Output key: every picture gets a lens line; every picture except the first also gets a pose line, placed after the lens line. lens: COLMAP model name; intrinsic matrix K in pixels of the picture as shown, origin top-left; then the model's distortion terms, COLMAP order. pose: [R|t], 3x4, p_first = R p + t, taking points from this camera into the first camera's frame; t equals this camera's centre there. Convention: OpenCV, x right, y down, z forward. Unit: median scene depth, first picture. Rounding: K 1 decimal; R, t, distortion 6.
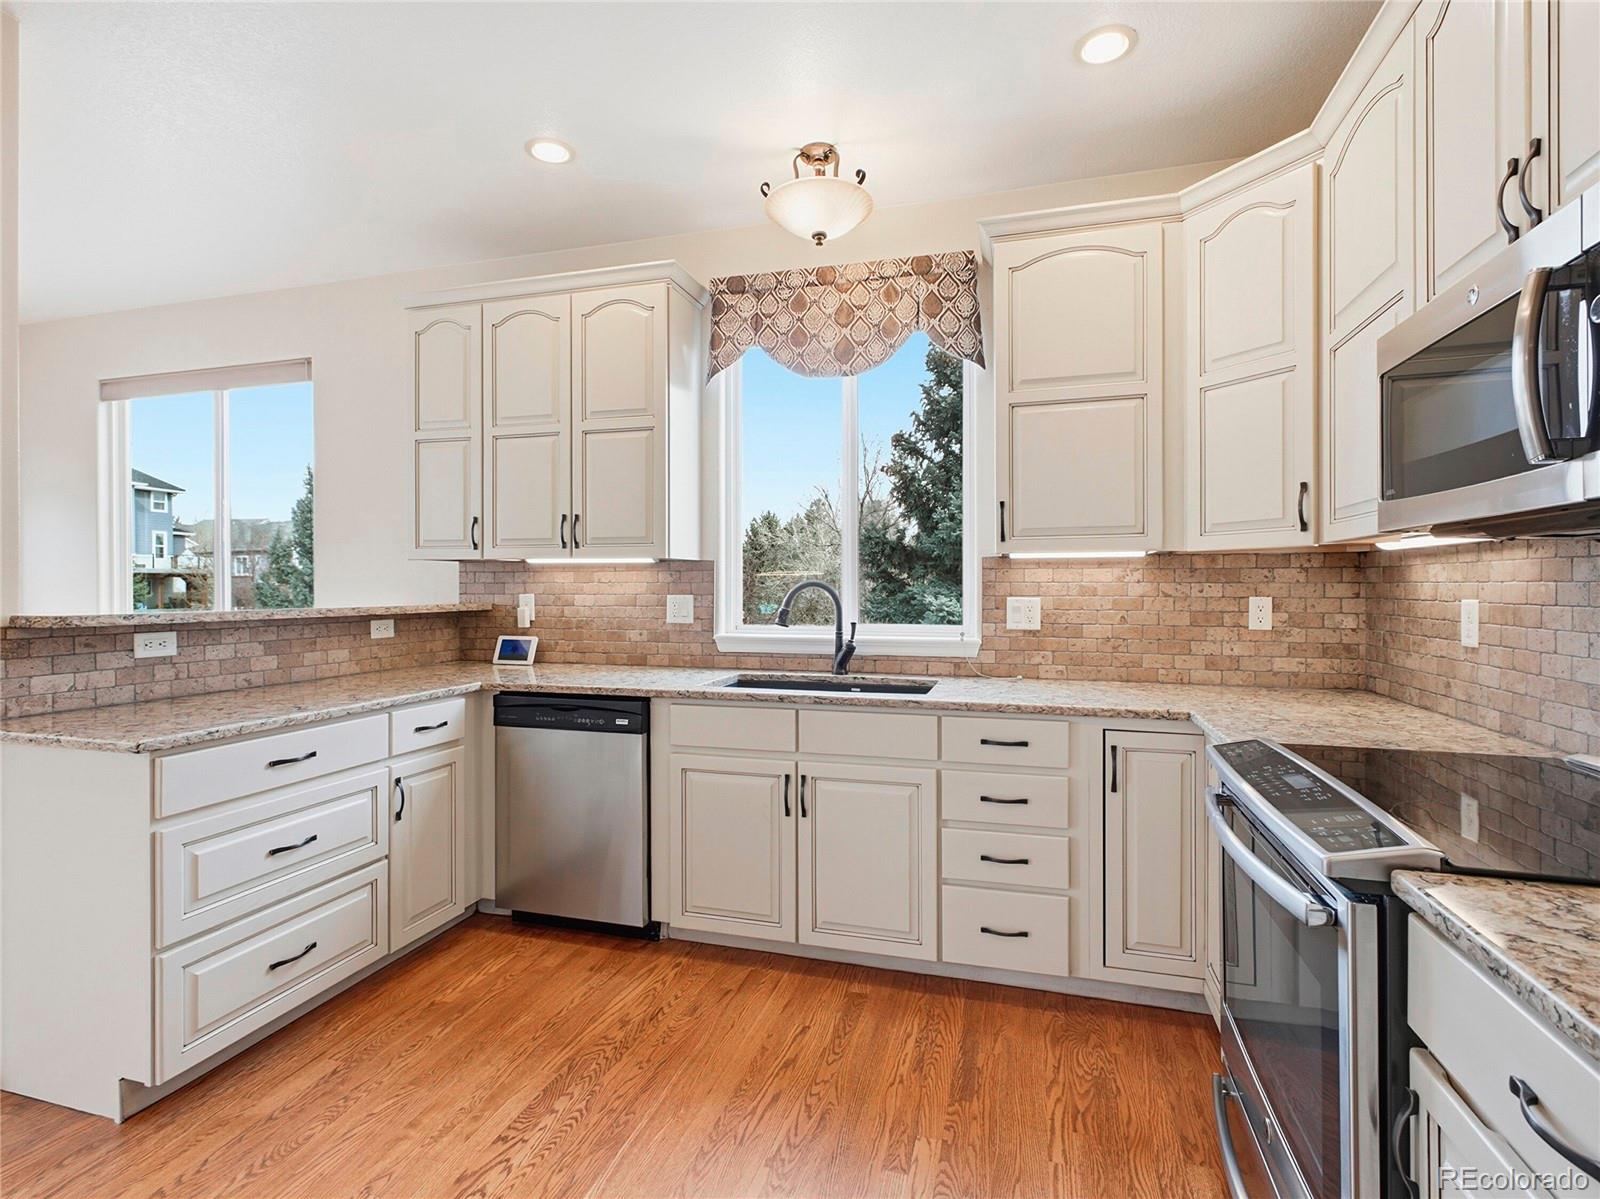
lens RADIAL K [[793.1, 0, 804.2], [0, 793.1, 590.4], [0, 0, 1]] dist [0.002035, 0.000235]
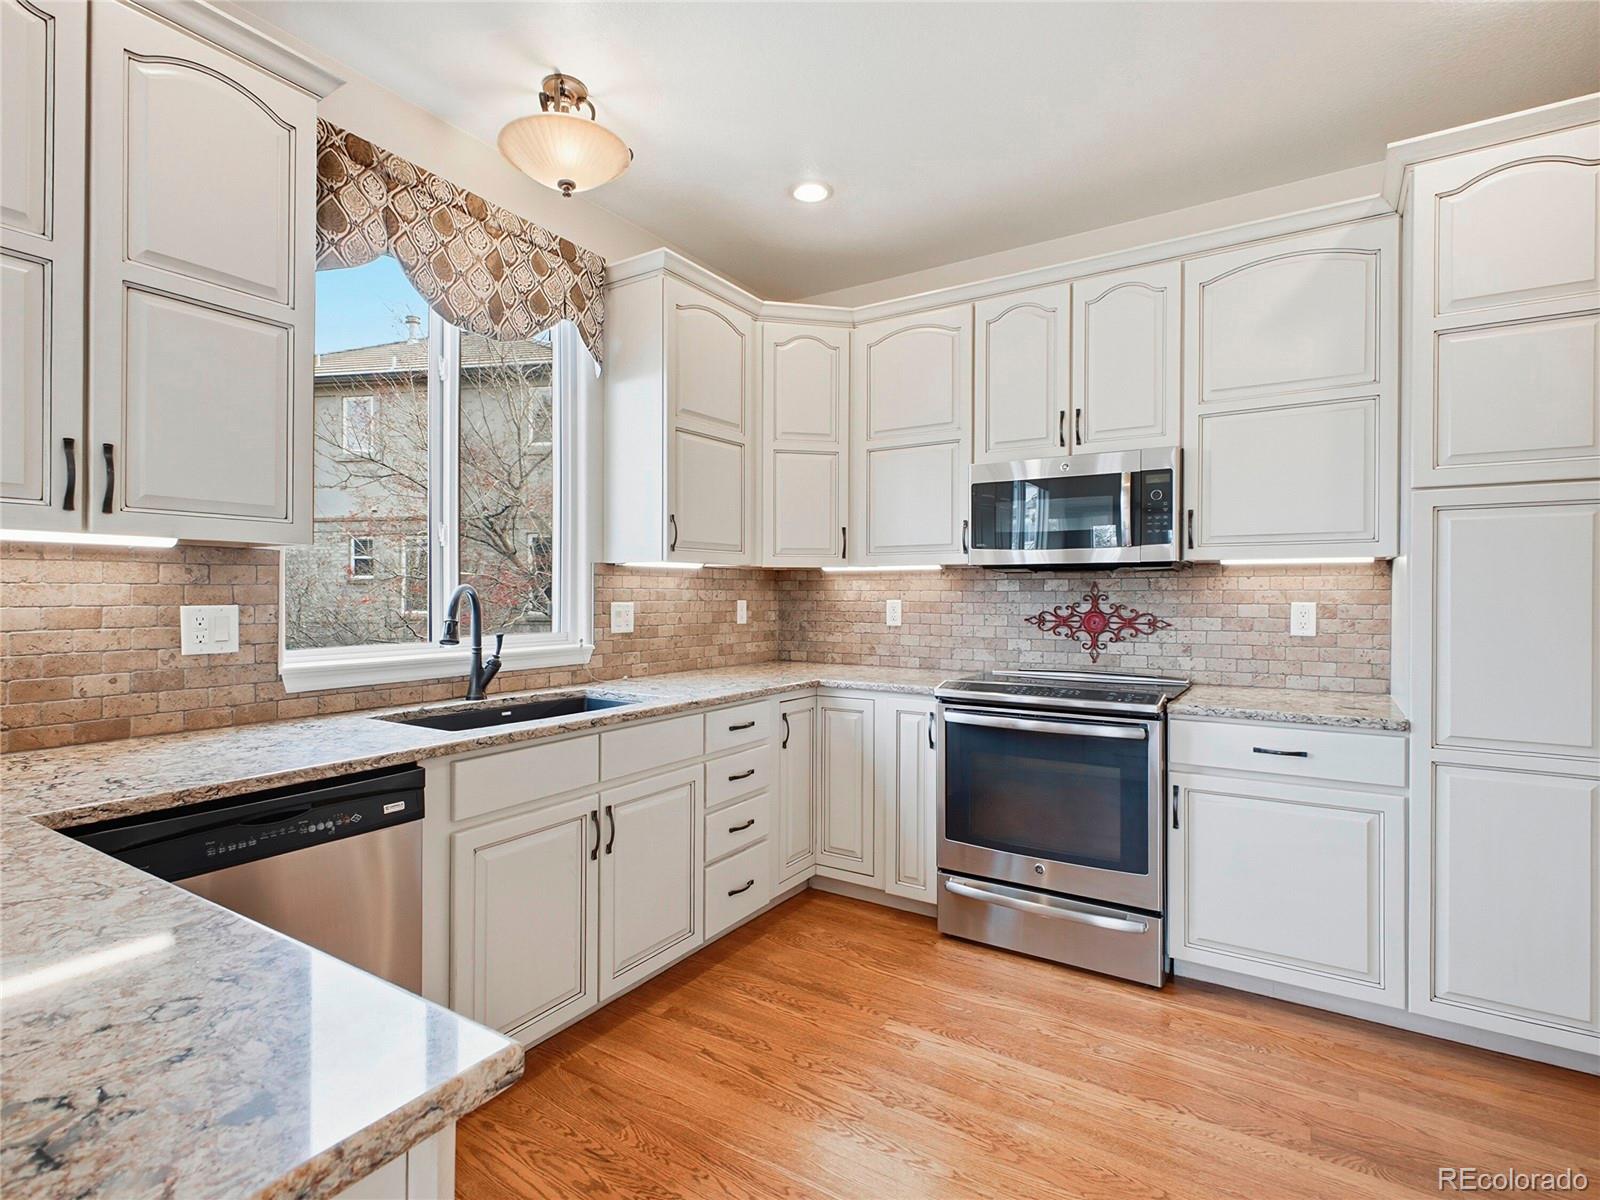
lens RADIAL K [[793.1, 0, 801.2], [0, 793.1, 595.4], [0, 0, 1]] dist [0.002035, 0.000235]
pose [[0.275969, -0.001565, 0.961165, -0.687635], [0.001665, 0.999998, 0.001150, -0.001602], [-0.961165, 0.001282, 0.275971, 0.480136]]
